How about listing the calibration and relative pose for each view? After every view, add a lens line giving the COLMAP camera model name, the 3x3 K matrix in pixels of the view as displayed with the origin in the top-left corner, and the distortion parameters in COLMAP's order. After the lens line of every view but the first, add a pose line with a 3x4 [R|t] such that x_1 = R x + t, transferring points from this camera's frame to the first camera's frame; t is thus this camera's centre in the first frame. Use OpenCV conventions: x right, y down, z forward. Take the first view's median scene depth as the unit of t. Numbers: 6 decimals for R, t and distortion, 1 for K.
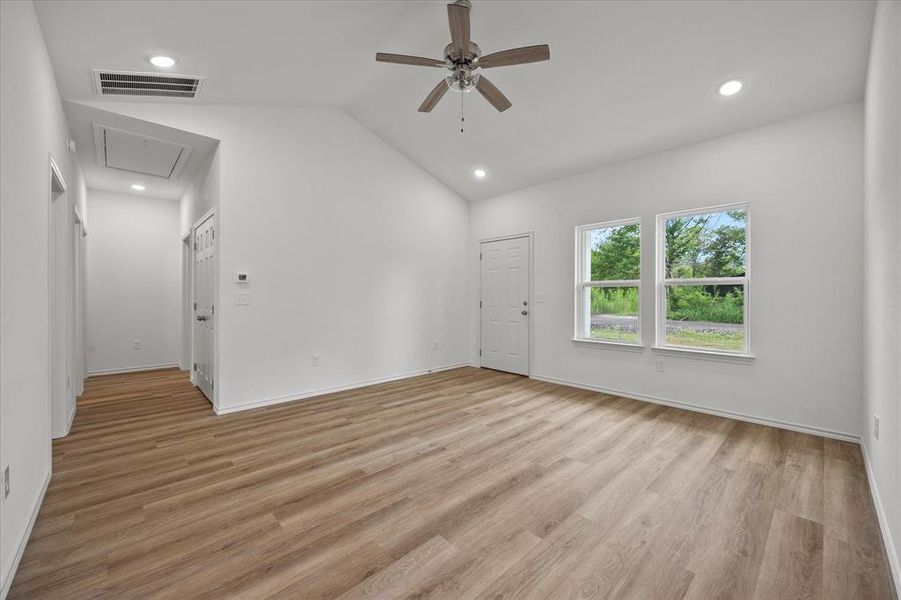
lens RADIAL K [[363.7, 0, 420.4], [0, 363.7, 295.9], [0, 0, 1]] dist [0.001042, 0.000078]
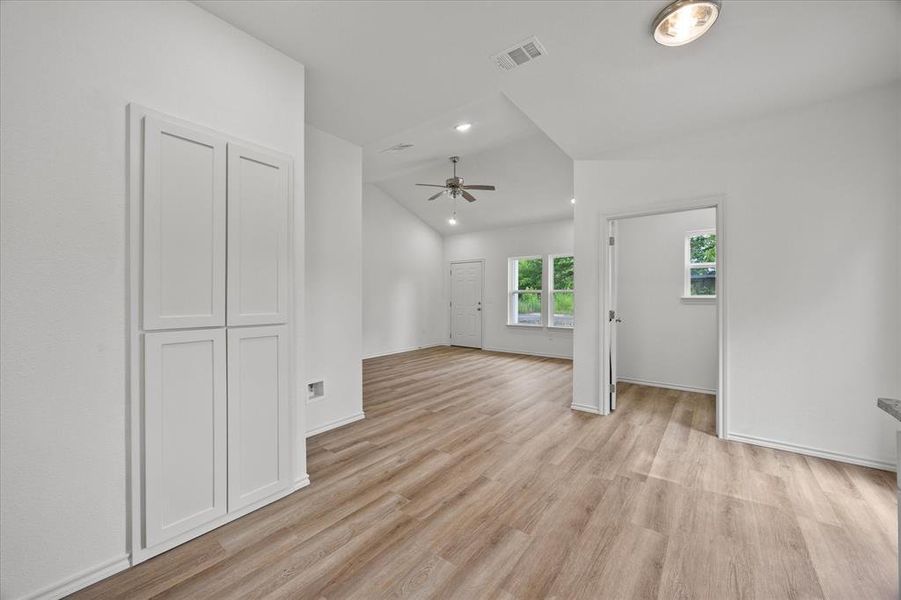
lens RADIAL K [[391.3, 0, 450.5], [0, 391.3, 300.0], [0, 0, 1]] dist [-0.000402, -0.000010]
pose [[0.971172, -0.001423, 0.238374, -0.362503], [-0.000547, 0.999966, 0.008197, -0.012020], [-0.238378, -0.008091, 0.971139, -0.948387]]
